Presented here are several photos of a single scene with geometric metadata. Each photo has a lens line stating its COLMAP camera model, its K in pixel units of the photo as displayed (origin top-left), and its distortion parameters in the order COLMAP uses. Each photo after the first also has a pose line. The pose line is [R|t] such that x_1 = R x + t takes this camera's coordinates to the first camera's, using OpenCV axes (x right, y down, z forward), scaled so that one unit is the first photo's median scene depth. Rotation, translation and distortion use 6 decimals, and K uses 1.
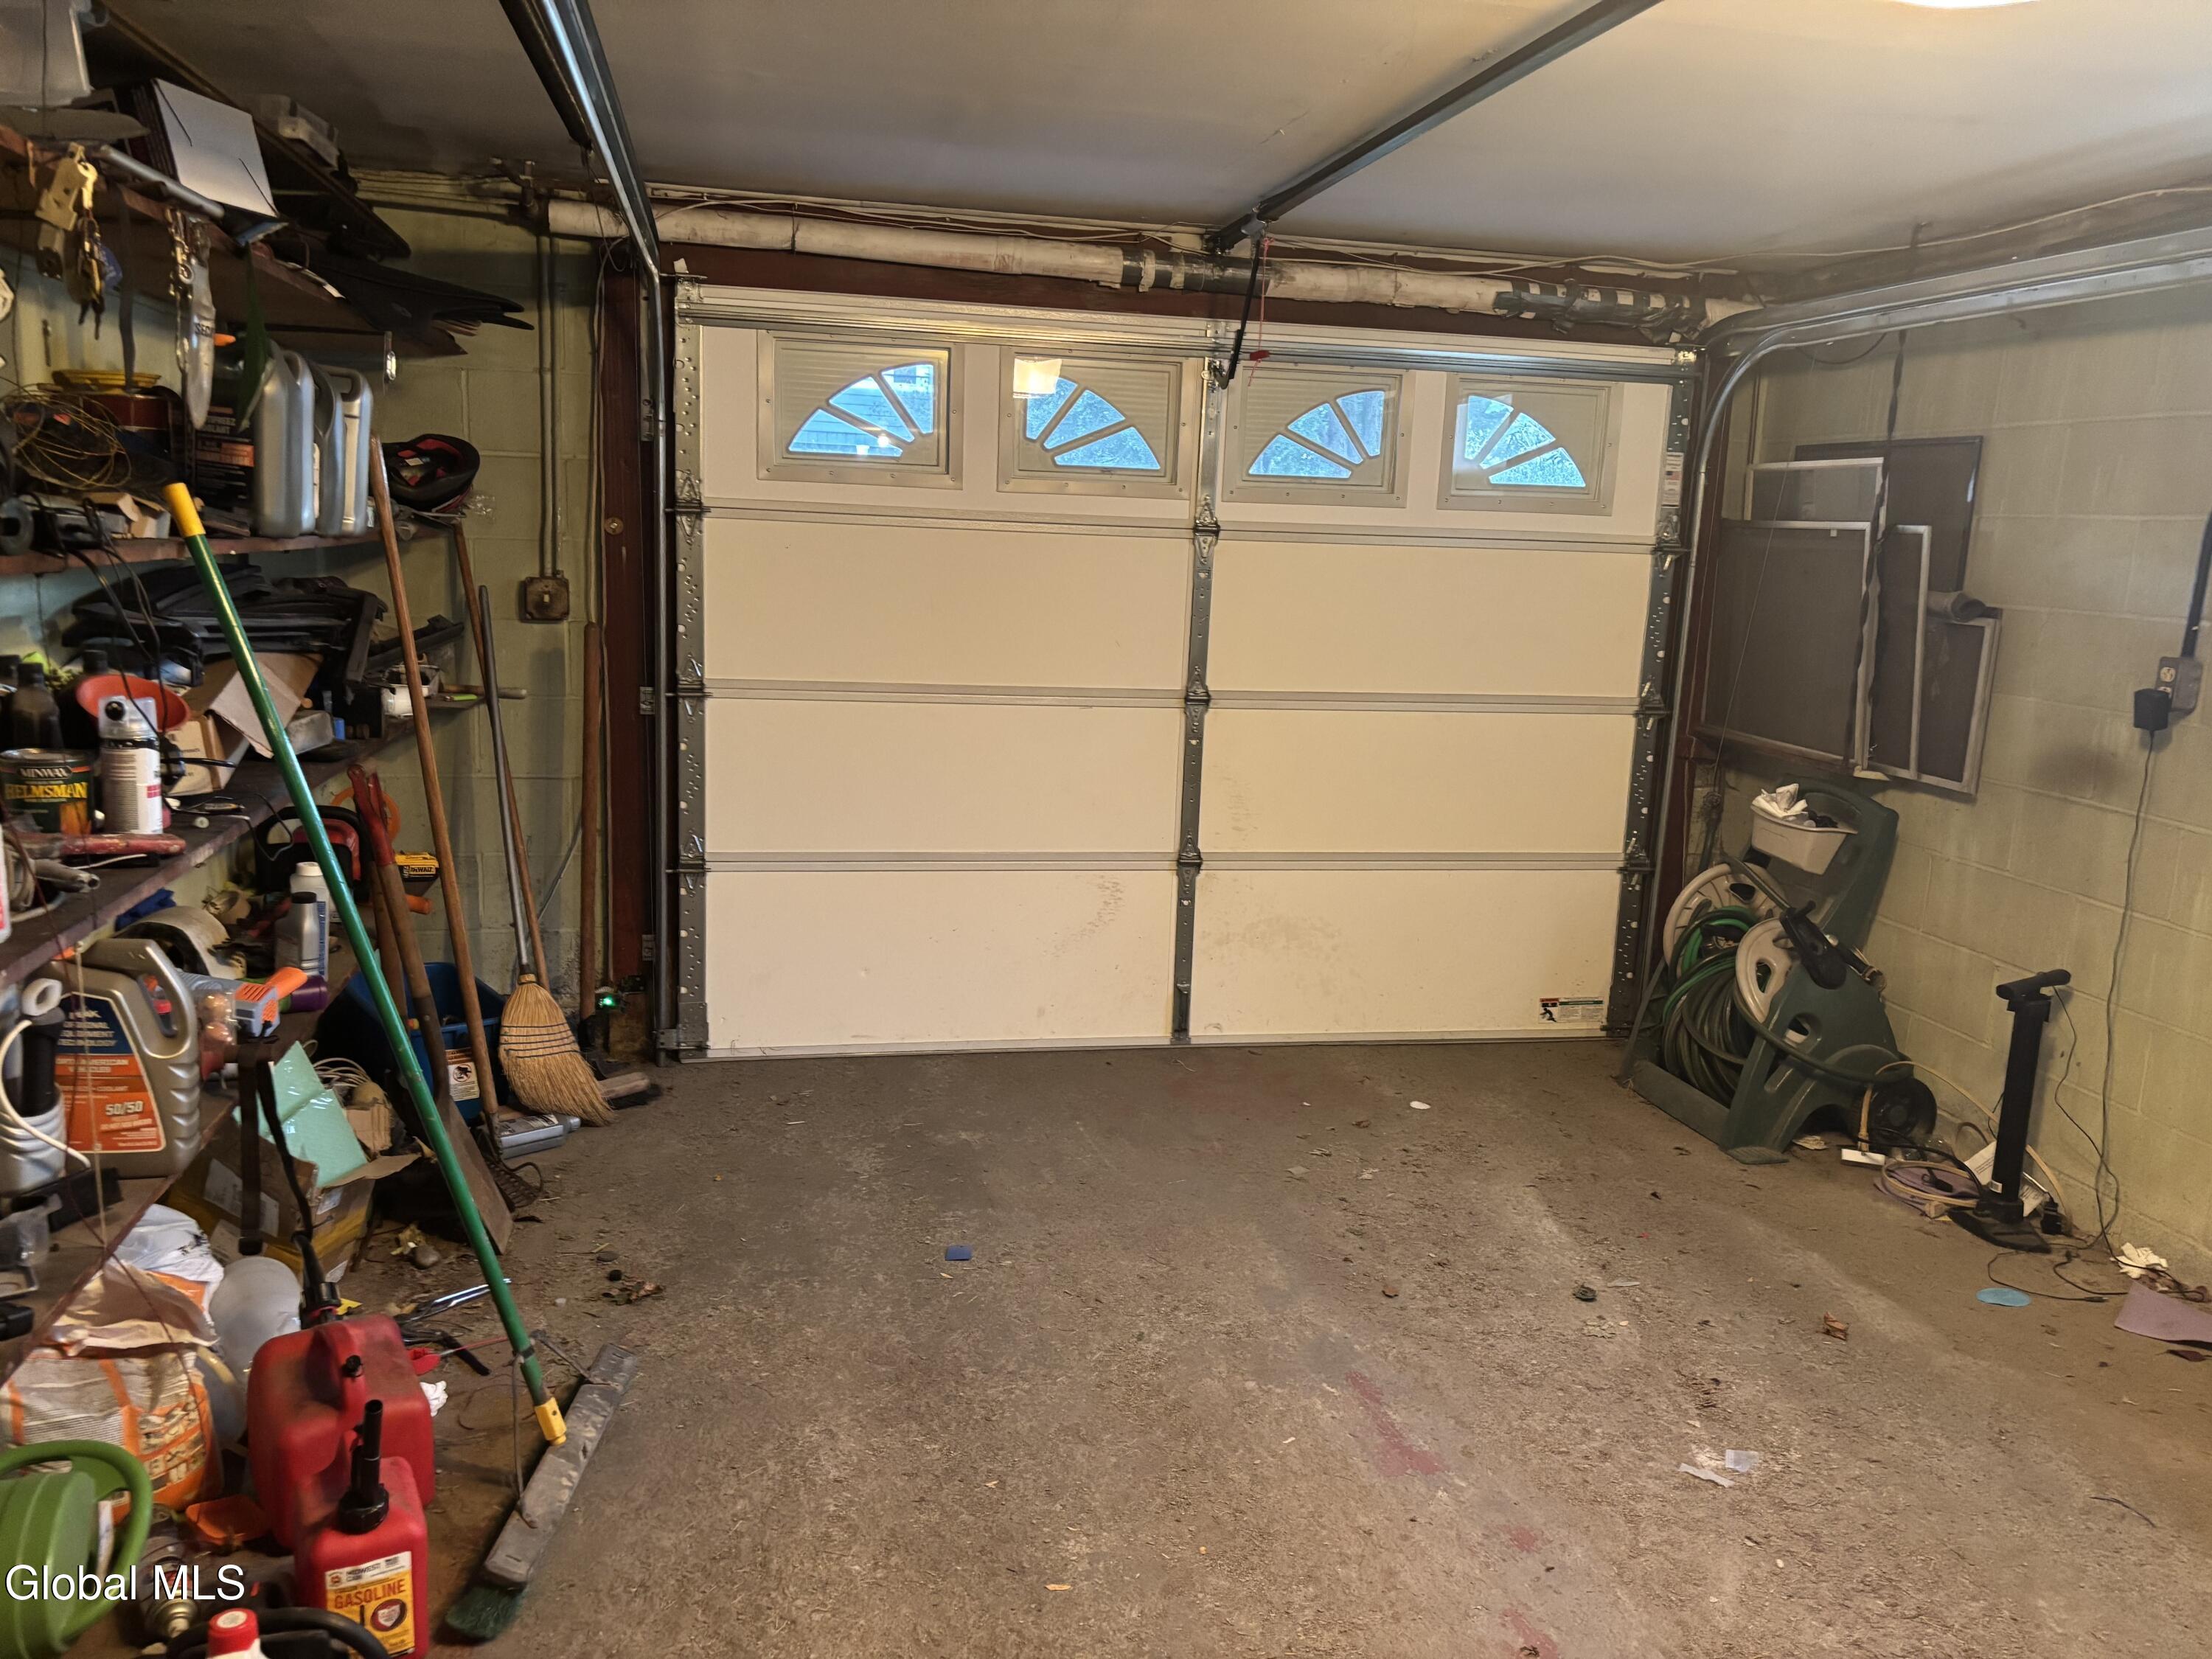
lens RADIAL K [[1680.6, 0, 1097.6], [0, 1680.6, 841.1], [0, 0, 1]] dist [0.078122, -0.081104]
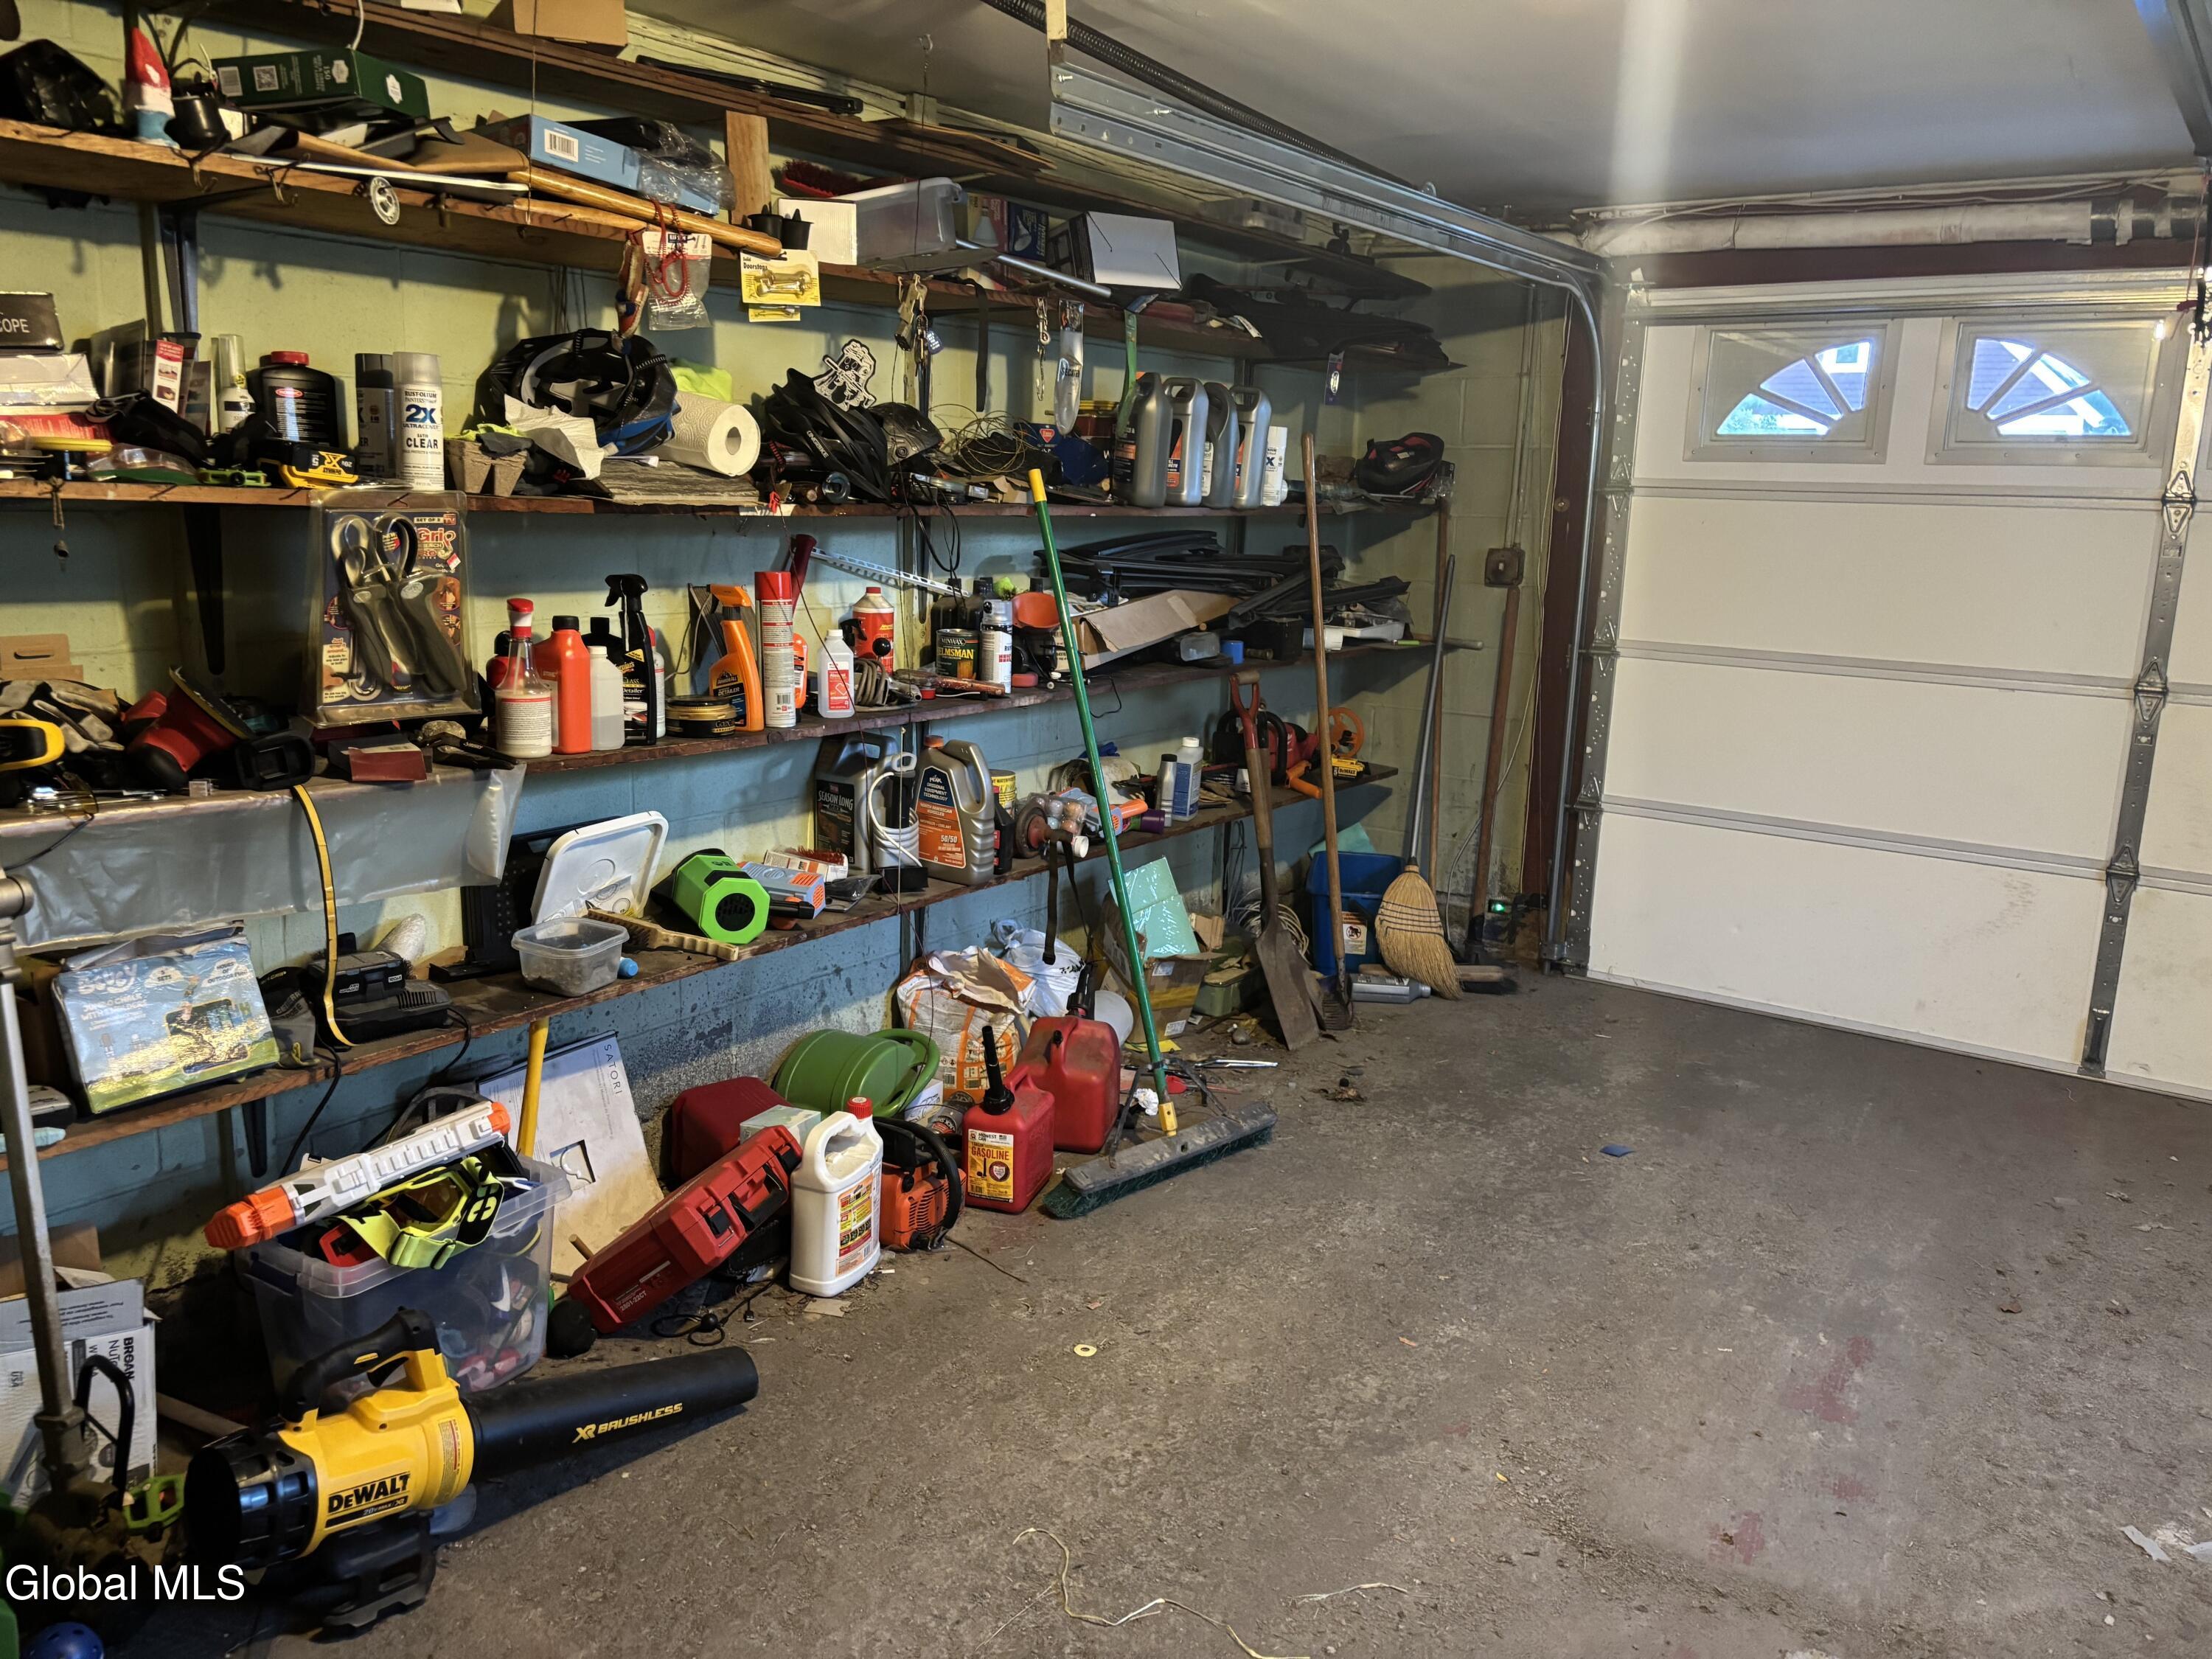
lens RADIAL K [[1680.6, 0, 1104.3], [0, 1680.6, 840.7], [0, 0, 1]] dist [0.078122, -0.081104]
pose [[0.680940, 0.135327, -0.719728, 0.396871], [-0.139529, 0.988750, 0.053900, 0.025065], [0.718925, 0.063720, 0.692161, -0.023071]]
